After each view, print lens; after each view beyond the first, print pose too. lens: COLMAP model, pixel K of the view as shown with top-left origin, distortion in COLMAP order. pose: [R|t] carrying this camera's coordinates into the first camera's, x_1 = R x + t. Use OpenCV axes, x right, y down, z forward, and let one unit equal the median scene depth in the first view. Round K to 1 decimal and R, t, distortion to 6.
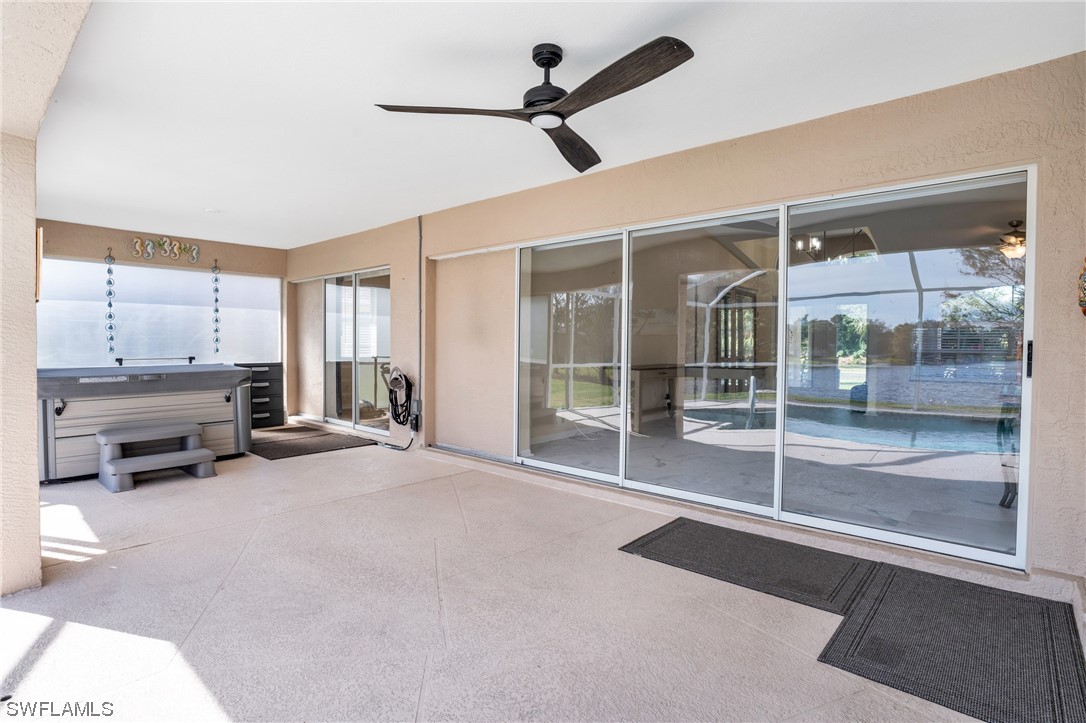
lens RADIAL K [[541.5, 0, 543.4], [0, 541.5, 360.6], [0, 0, 1]] dist [-0.026362, -0.000042]
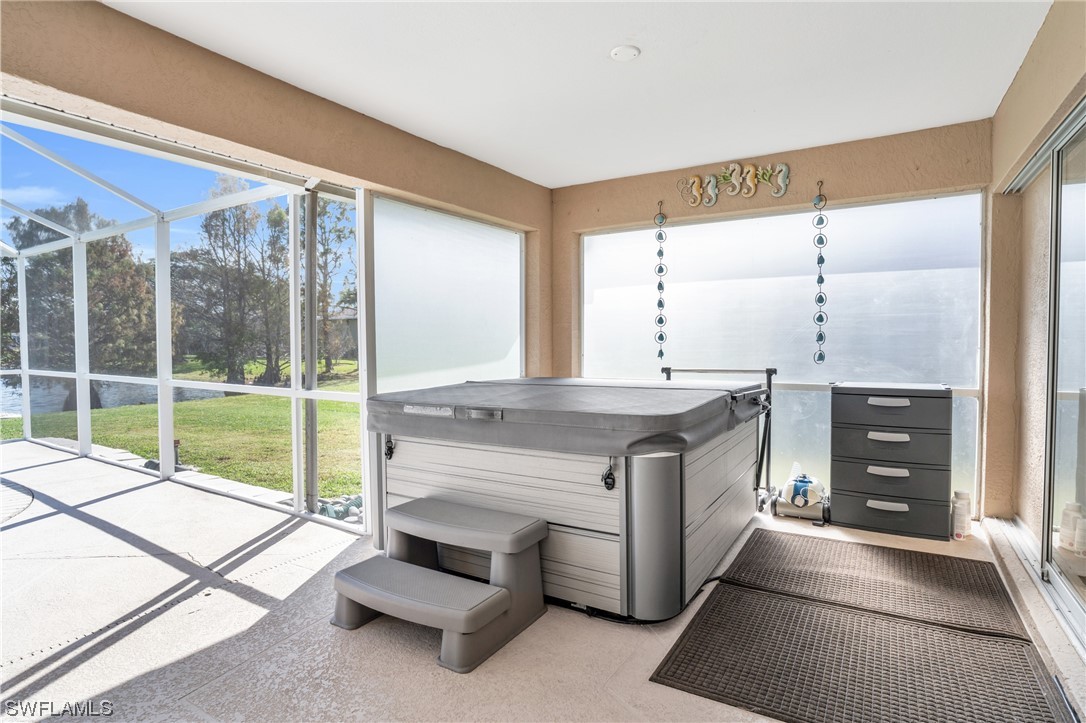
lens RADIAL K [[571.4, 0, 534.7], [0, 571.4, 358.4], [0, 0, 1]] dist [-0.032372, 0.000263]
pose [[0.174470, 0.023959, -0.984371, -0.131288], [-0.022592, 0.999538, 0.020324, -0.025356], [0.984403, 0.018693, 0.174931, 0.694530]]
